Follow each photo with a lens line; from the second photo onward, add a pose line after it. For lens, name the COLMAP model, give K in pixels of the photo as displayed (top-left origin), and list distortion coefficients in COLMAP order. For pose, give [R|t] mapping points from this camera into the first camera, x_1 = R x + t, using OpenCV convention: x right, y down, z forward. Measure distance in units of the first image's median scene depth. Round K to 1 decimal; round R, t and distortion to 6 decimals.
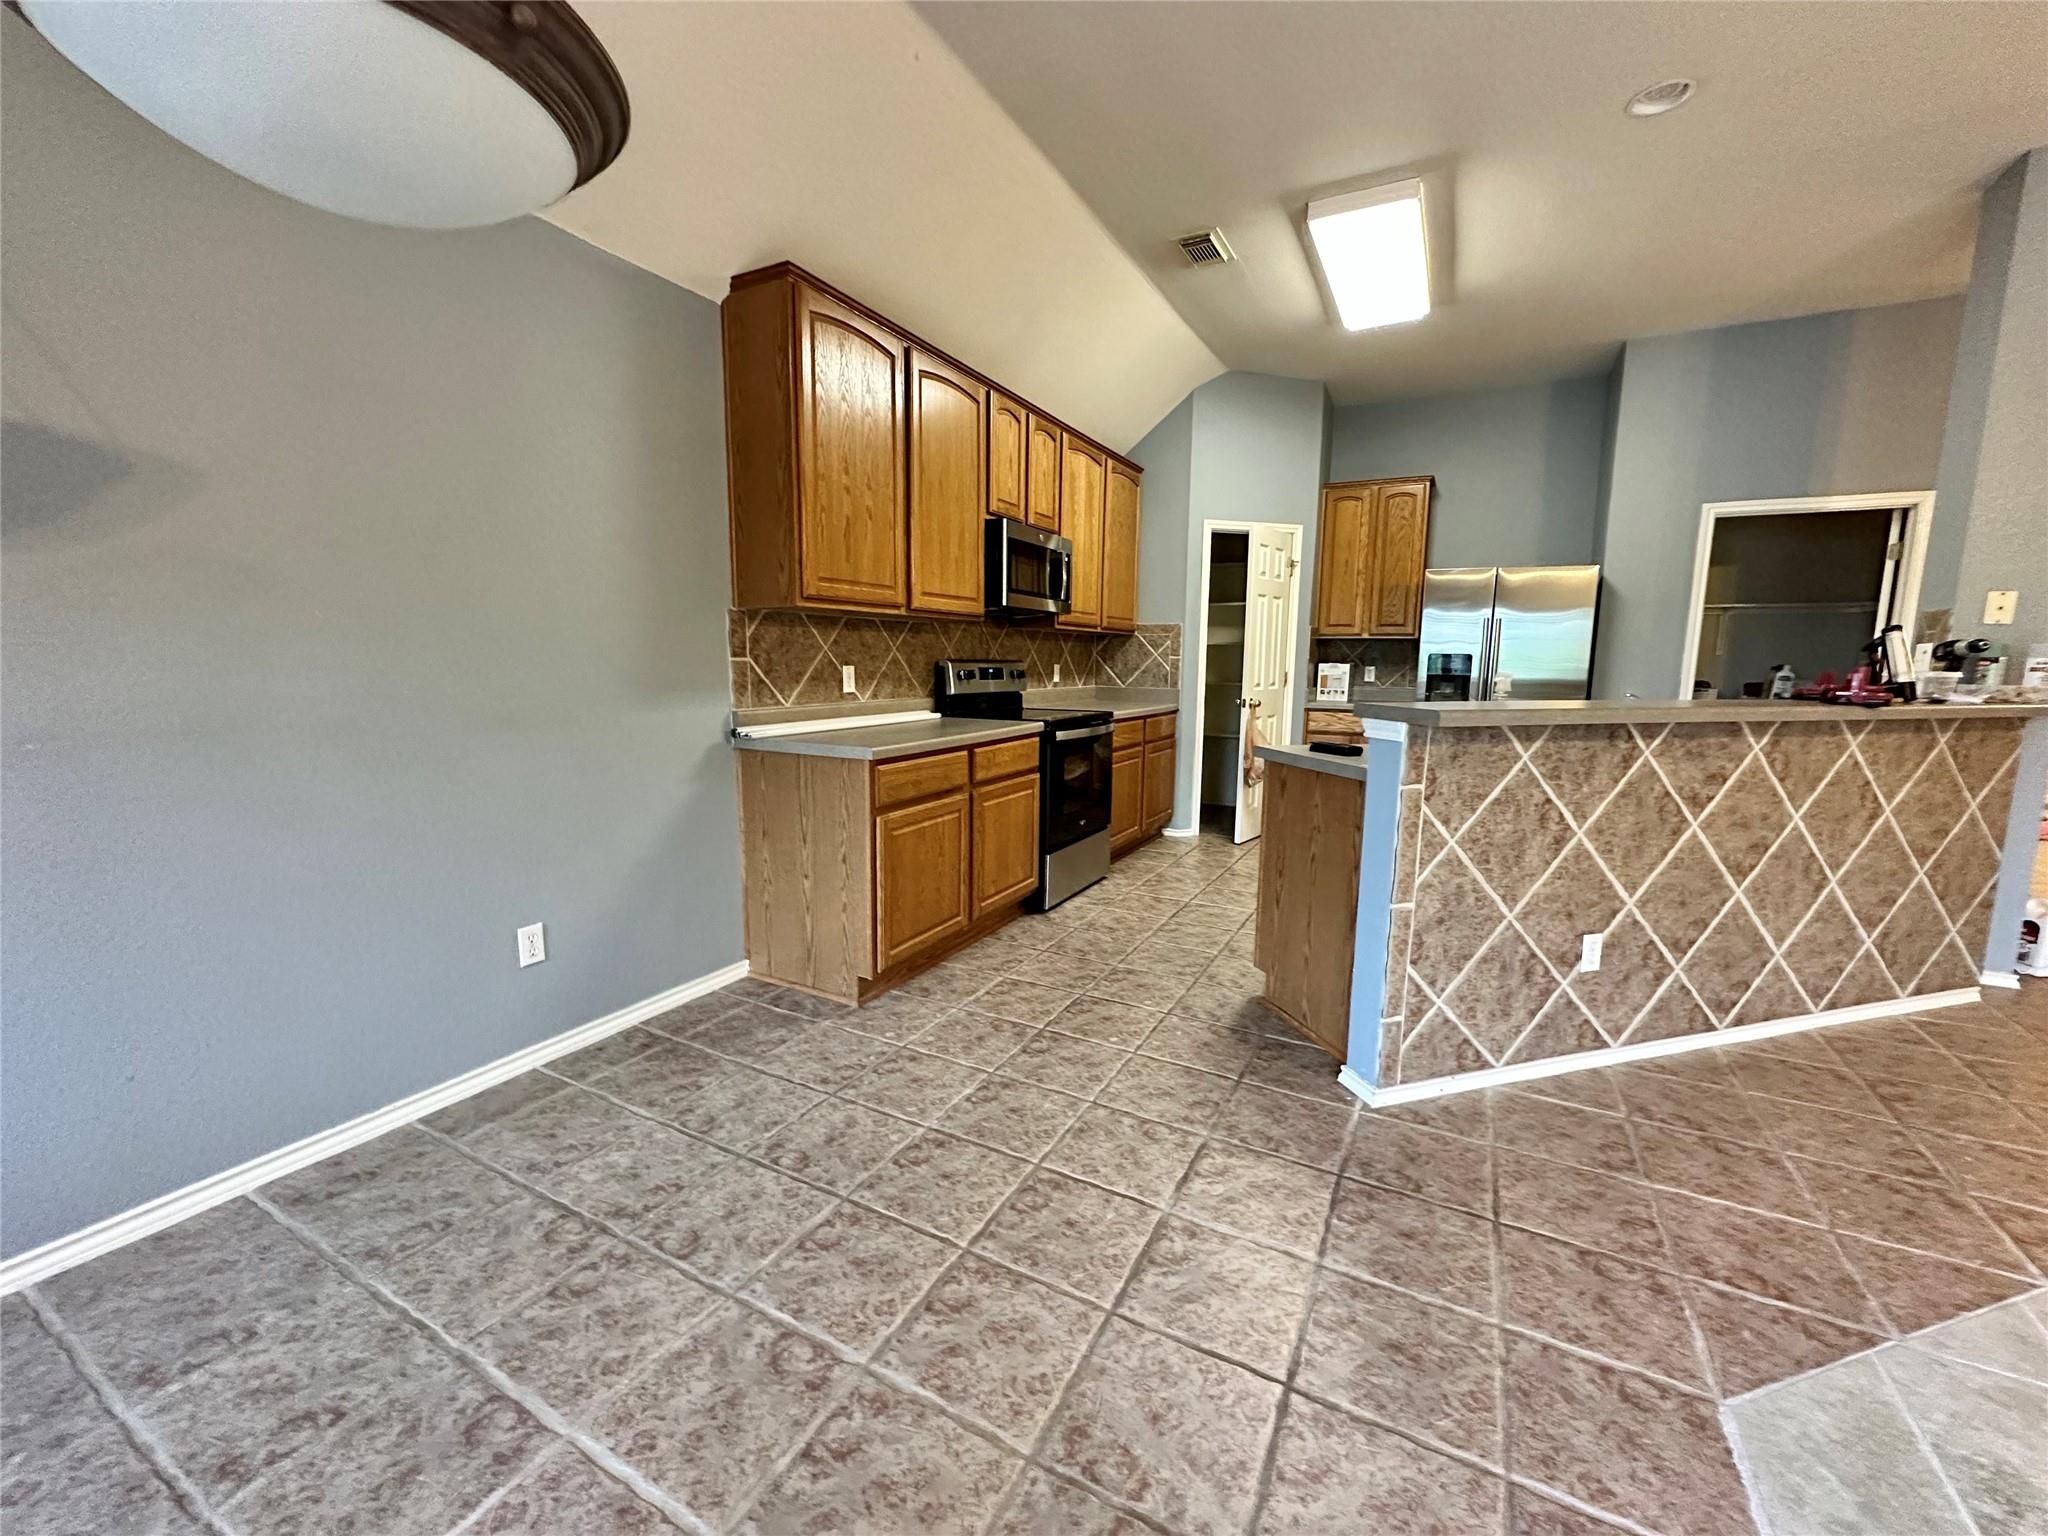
lens RADIAL K [[813.3, 0, 1025.6], [0, 813.3, 766.7], [0, 0, 1]] dist [-0.001830, 0.000373]
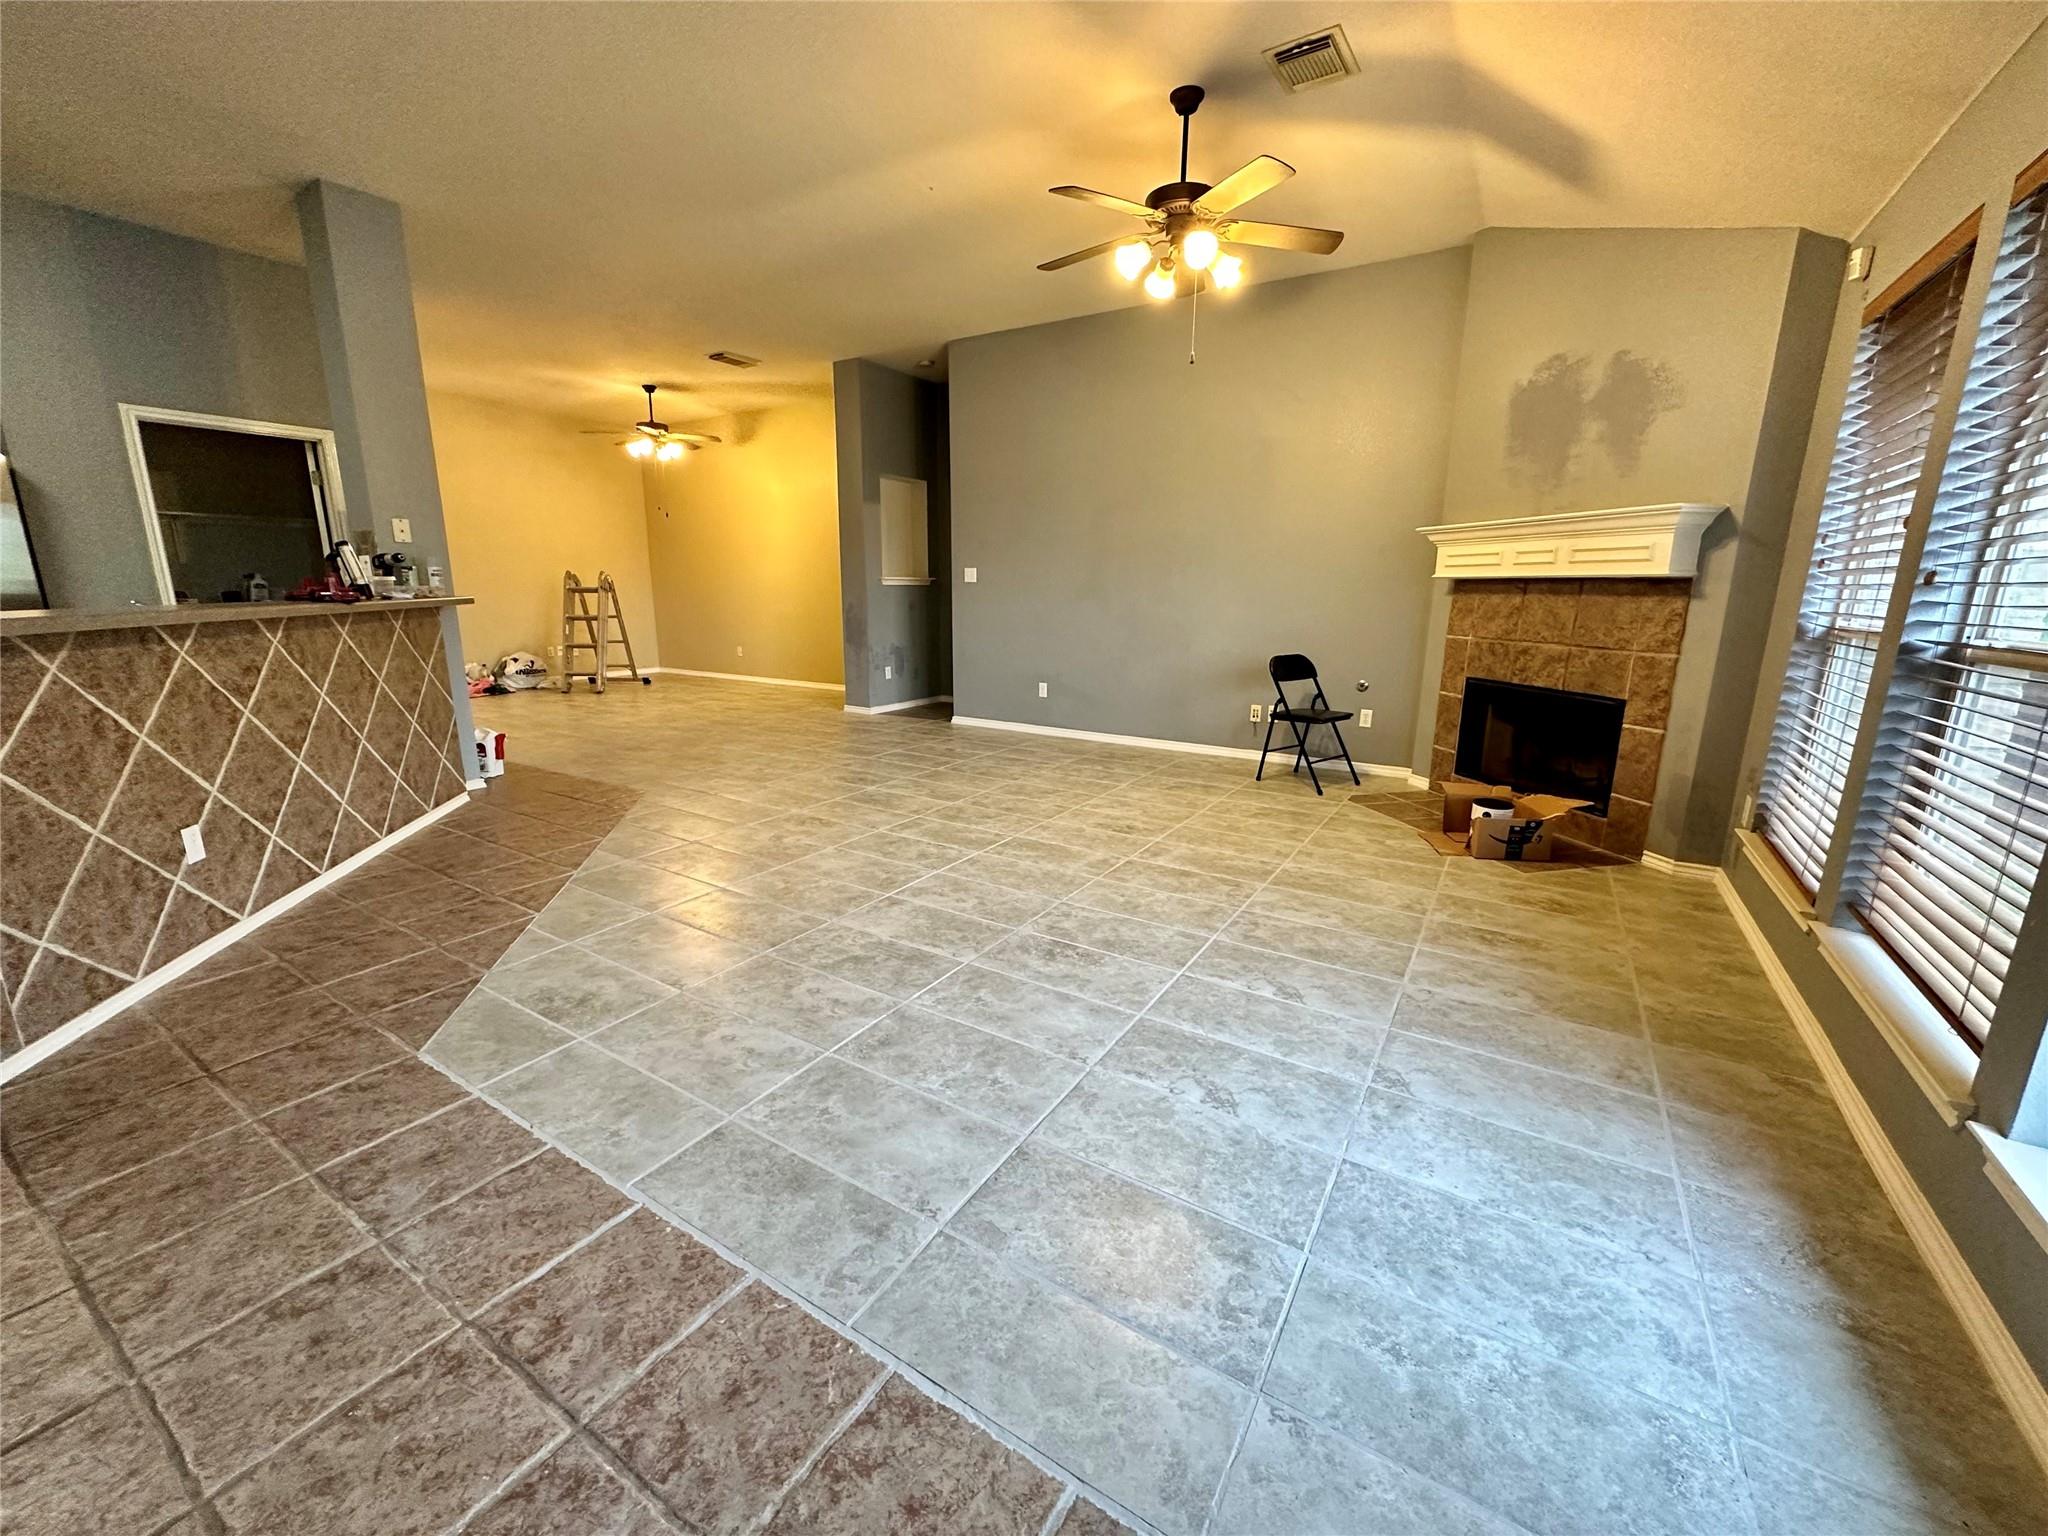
lens RADIAL K [[813.3, 0, 1025.6], [0, 813.3, 766.7], [0, 0, 1]] dist [-0.001830, 0.000373]
pose [[0.062330, -0.233940, 0.970251, -0.253537], [0.129424, 0.965827, 0.224559, 0.031022], [-0.989628, 0.111577, 0.090478, -0.198697]]
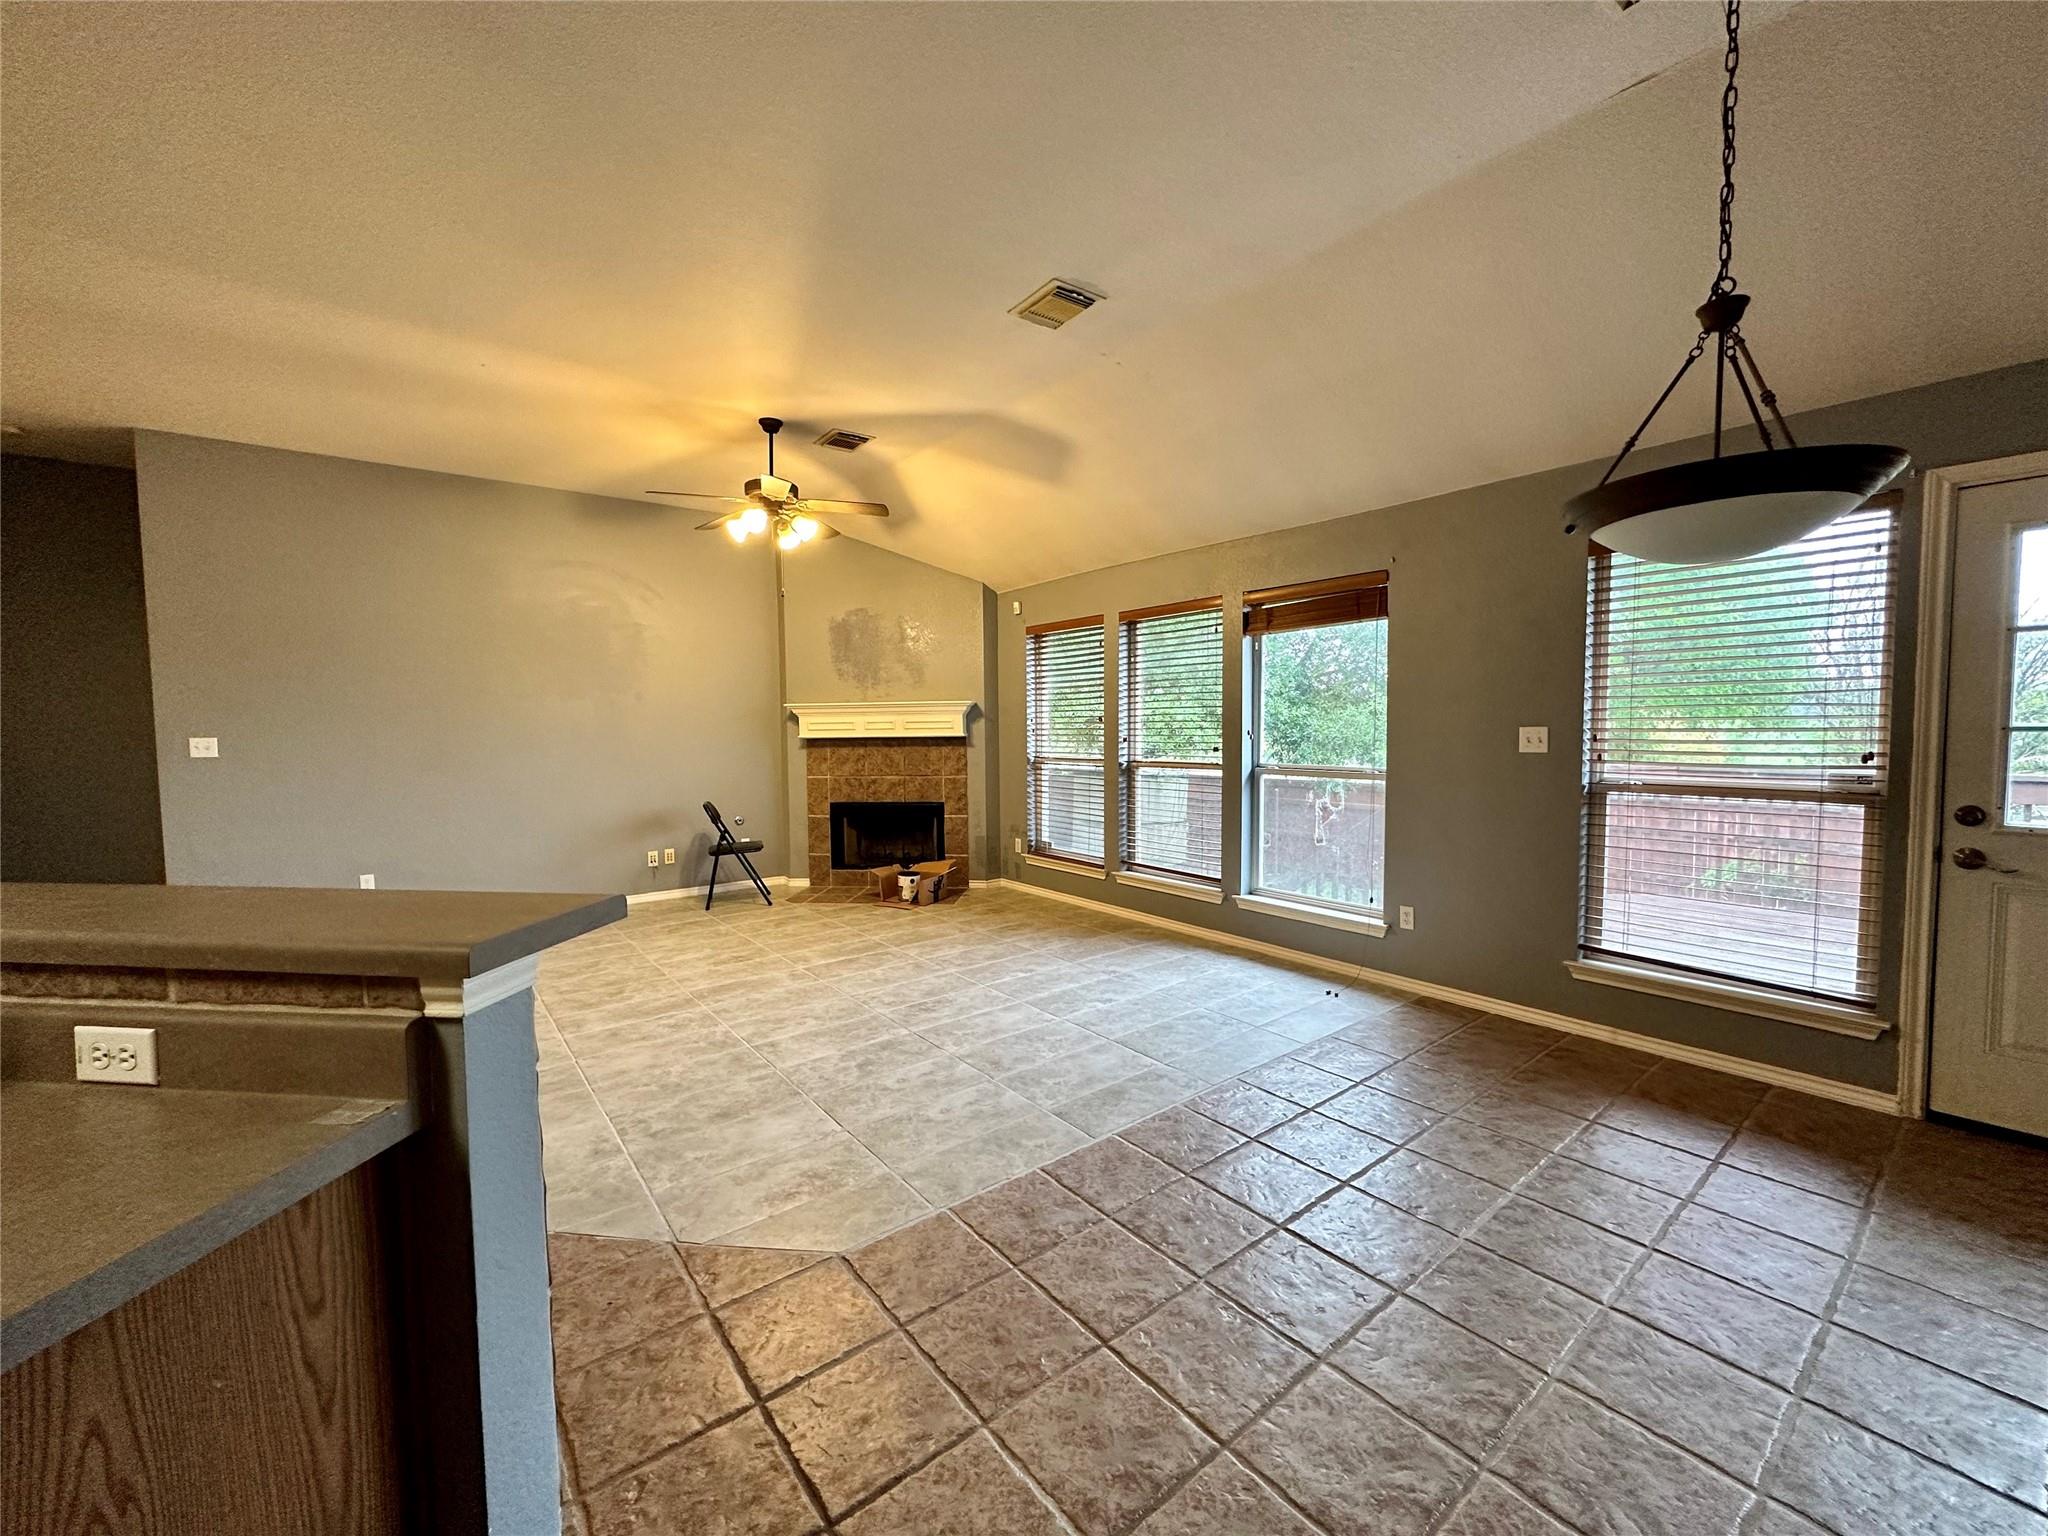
lens RADIAL K [[813.3, 0, 1025.6], [0, 813.3, 766.7], [0, 0, 1]] dist [-0.001830, 0.000373]
pose [[-0.917824, -0.026123, 0.396127, -0.027286], [0.051898, 0.981374, 0.184965, -0.216674], [-0.393581, 0.190323, -0.899373, 1.159223]]
